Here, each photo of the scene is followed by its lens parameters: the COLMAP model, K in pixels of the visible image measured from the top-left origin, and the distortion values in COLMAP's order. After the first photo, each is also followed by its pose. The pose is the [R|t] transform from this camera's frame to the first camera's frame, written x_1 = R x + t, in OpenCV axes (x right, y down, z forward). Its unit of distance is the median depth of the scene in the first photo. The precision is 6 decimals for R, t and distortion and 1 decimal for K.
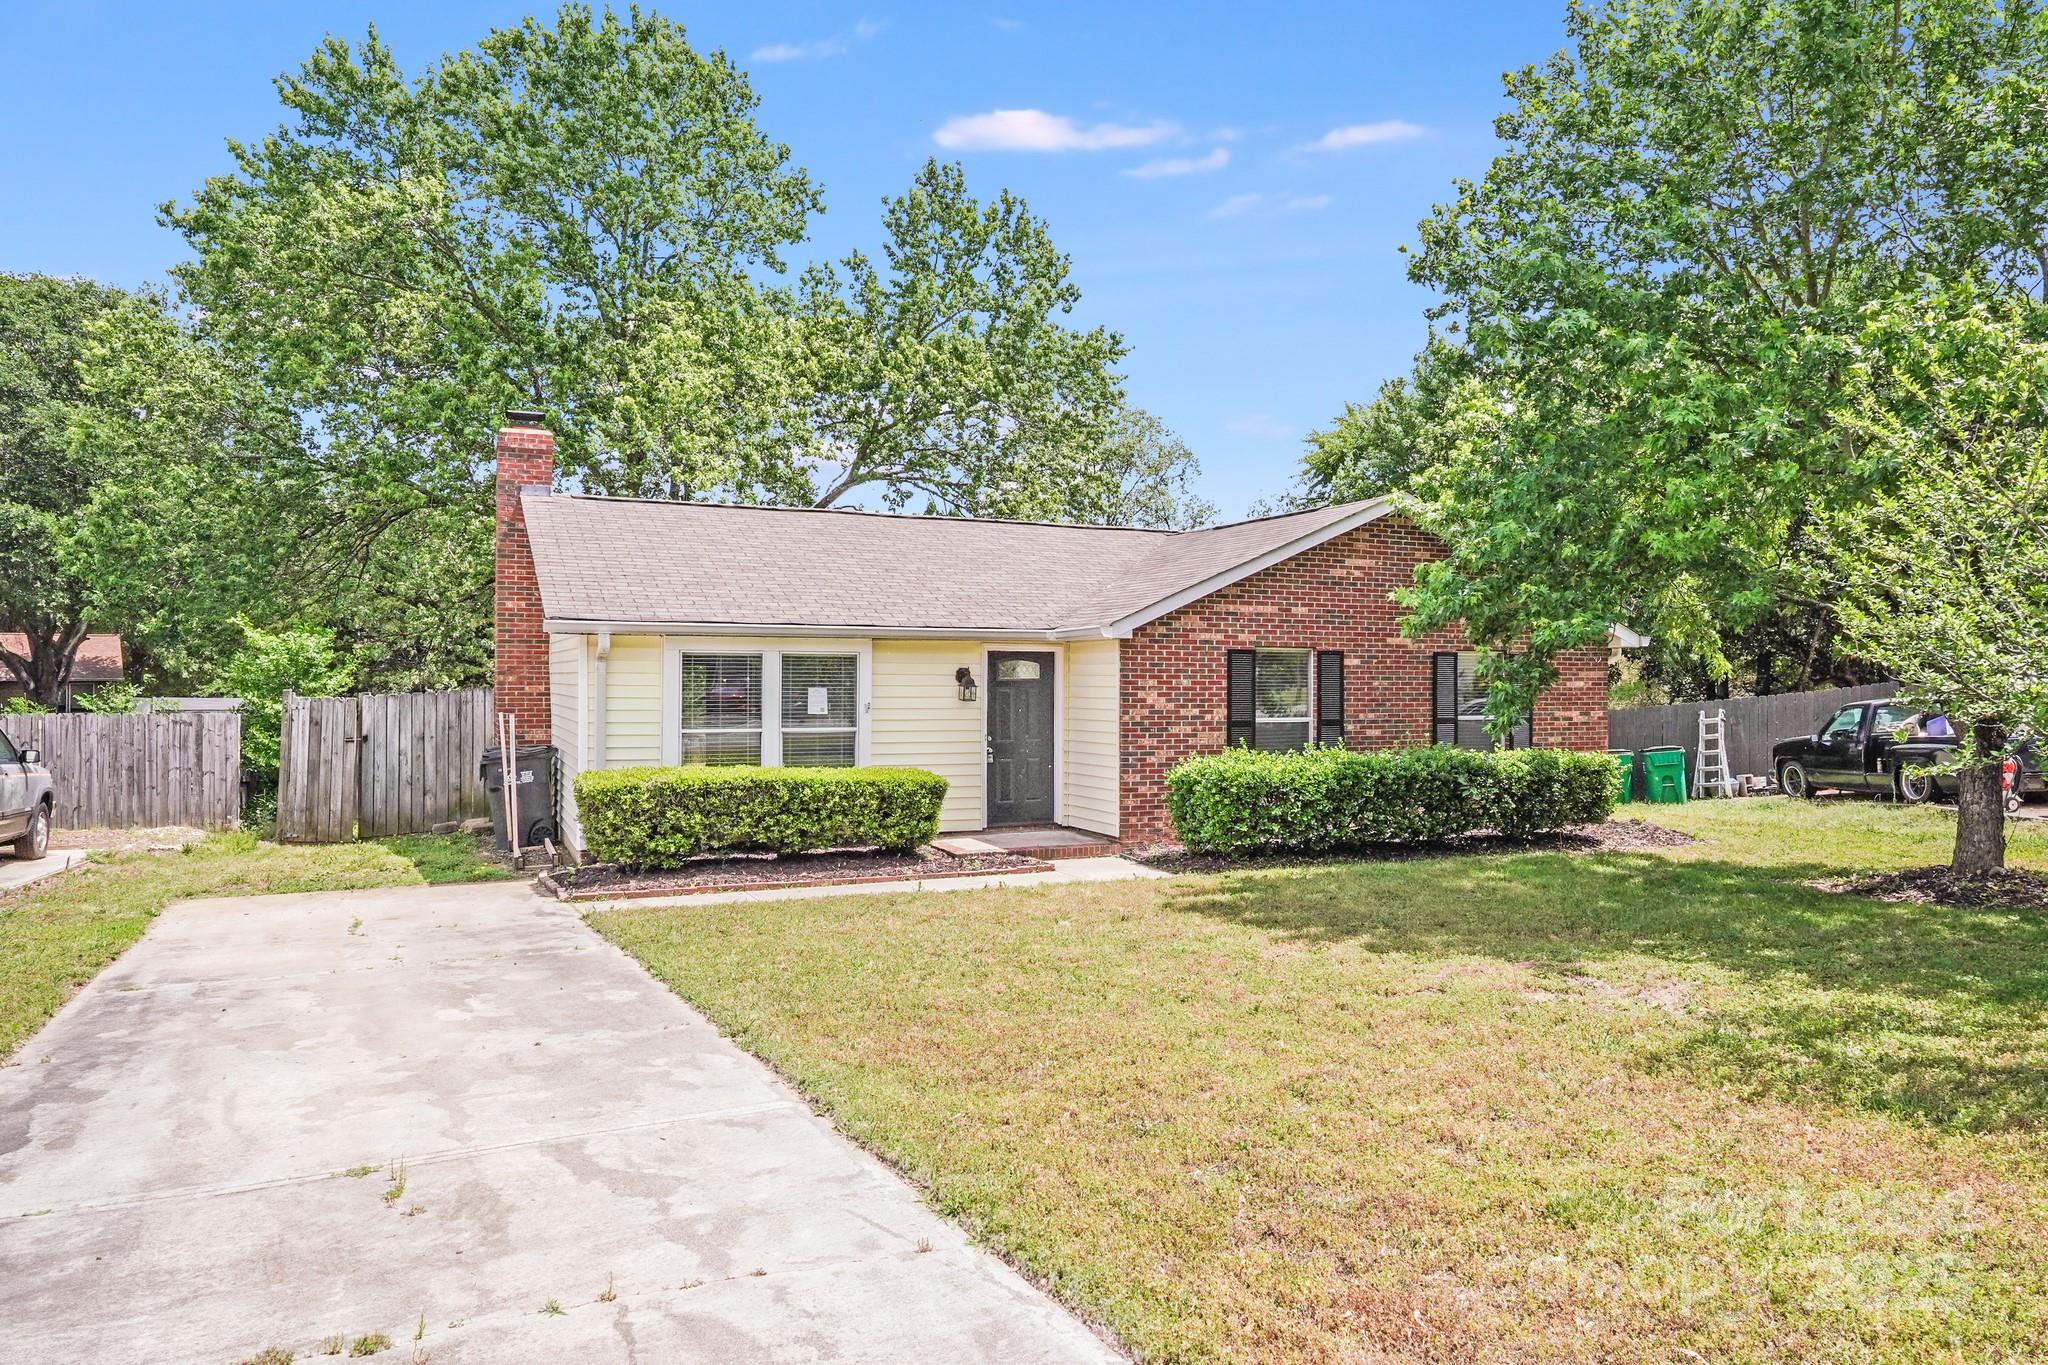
lens RADIAL K [[1288.2, 0, 1019.2], [0, 1288.2, 679.5], [0, 0, 1]] dist [-0.002702, -0.004312]
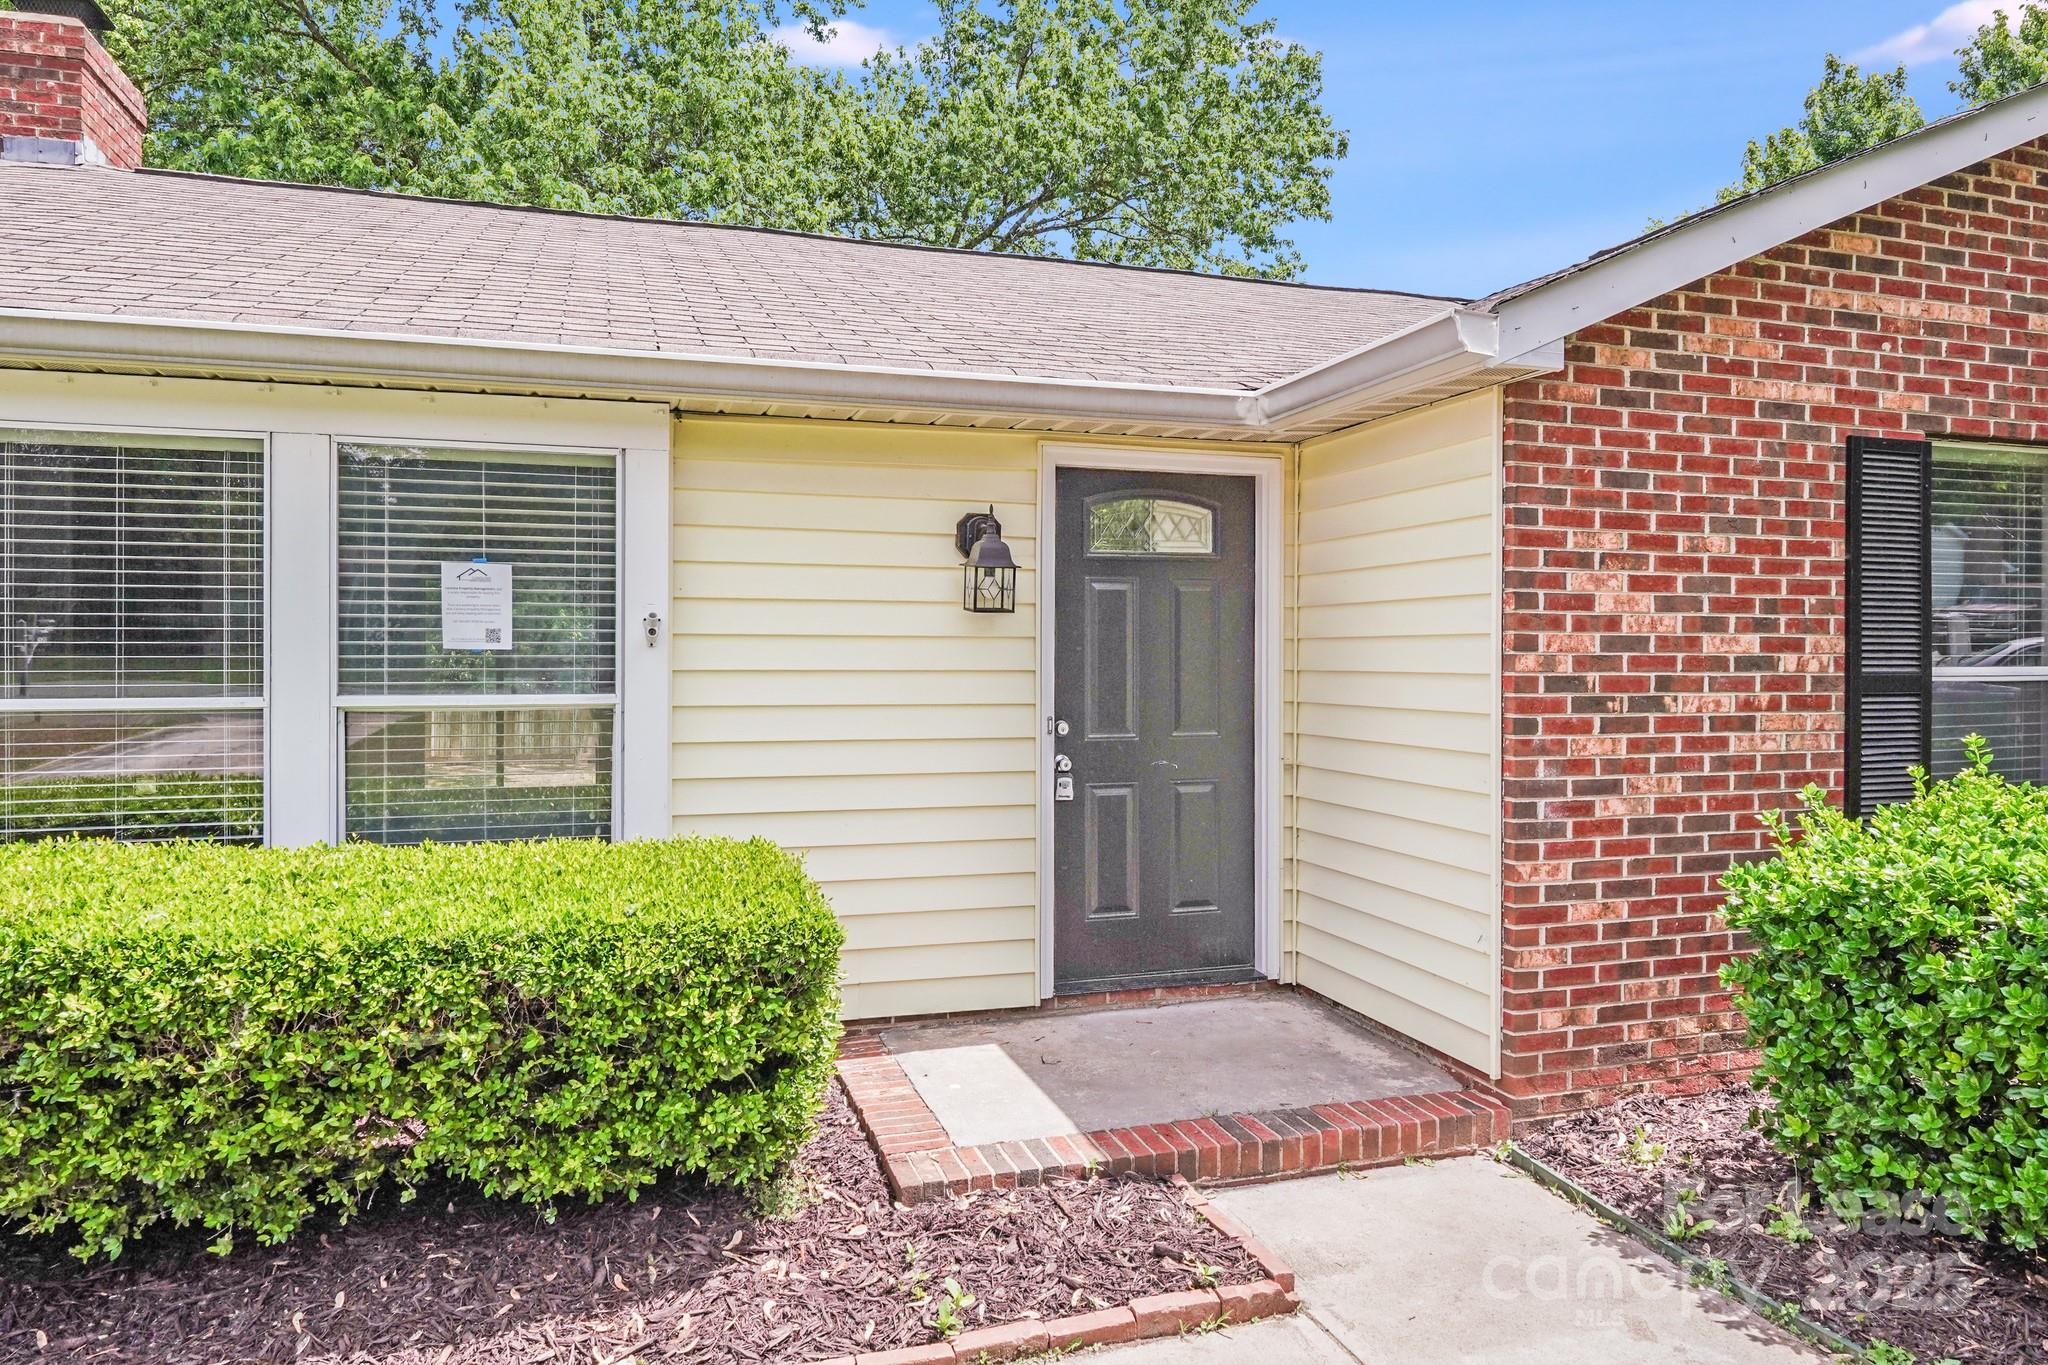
lens RADIAL K [[1288.2, 0, 1028.0], [0, 1288.2, 673.9], [0, 0, 1]] dist [-0.002702, -0.004312]
pose [[0.993890, -0.000492, -0.110375, 0.004925], [0.002526, 0.999830, 0.018286, 0.026709], [0.110347, -0.018453, 0.993722, 0.702367]]
